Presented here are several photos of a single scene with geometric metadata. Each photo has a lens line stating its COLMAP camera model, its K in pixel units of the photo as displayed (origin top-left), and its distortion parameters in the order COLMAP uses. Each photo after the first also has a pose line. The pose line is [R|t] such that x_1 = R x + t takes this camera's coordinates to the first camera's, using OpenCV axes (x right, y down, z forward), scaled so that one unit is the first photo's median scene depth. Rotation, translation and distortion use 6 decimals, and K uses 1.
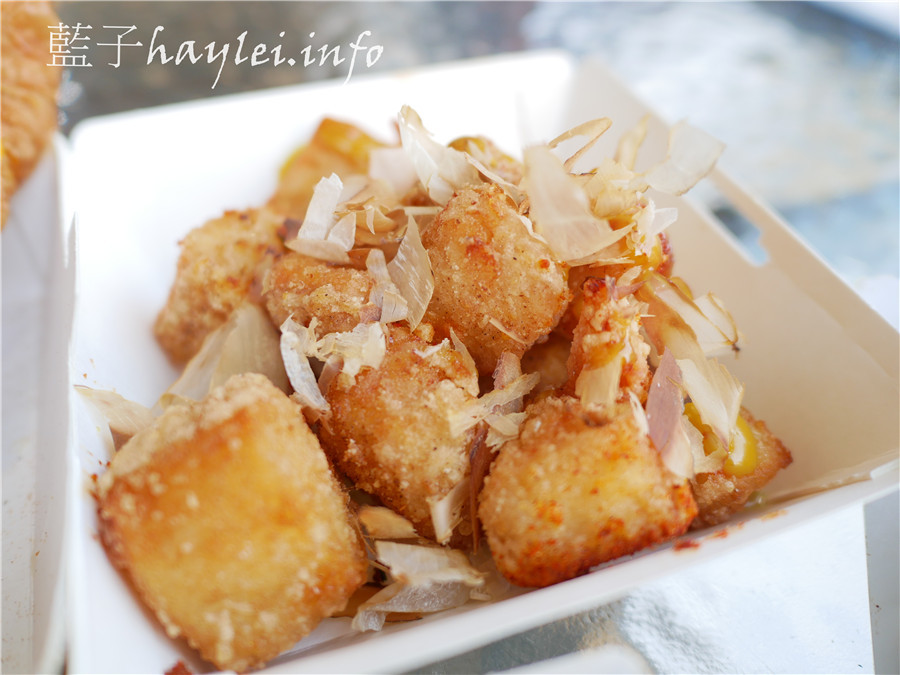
lens RADIAL K [[787.3, 0, 450.0], [0, 787.3, 337.5], [0, 0, 1]] dist [-0.015455, 0.000835]
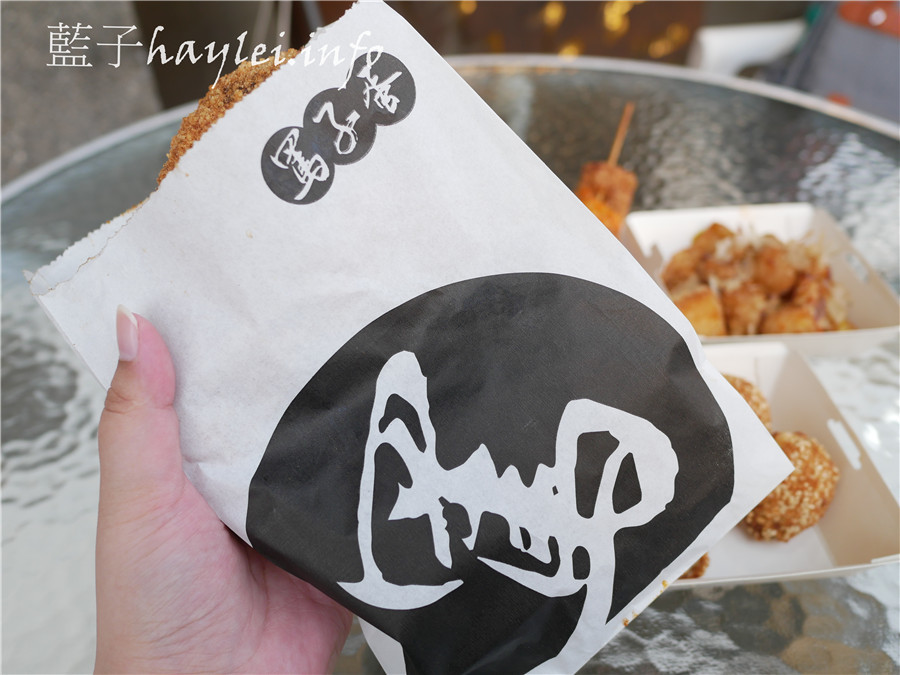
lens RADIAL K [[787.3, 0, 450.0], [0, 787.3, 337.5], [0, 0, 1]] dist [-0.015455, 0.000835]
pose [[0.944285, 0.131584, -0.301680, -0.202788], [-0.165042, 0.982342, -0.088126, 0.732213], [0.284757, 0.133006, 0.949328, -2.598622]]
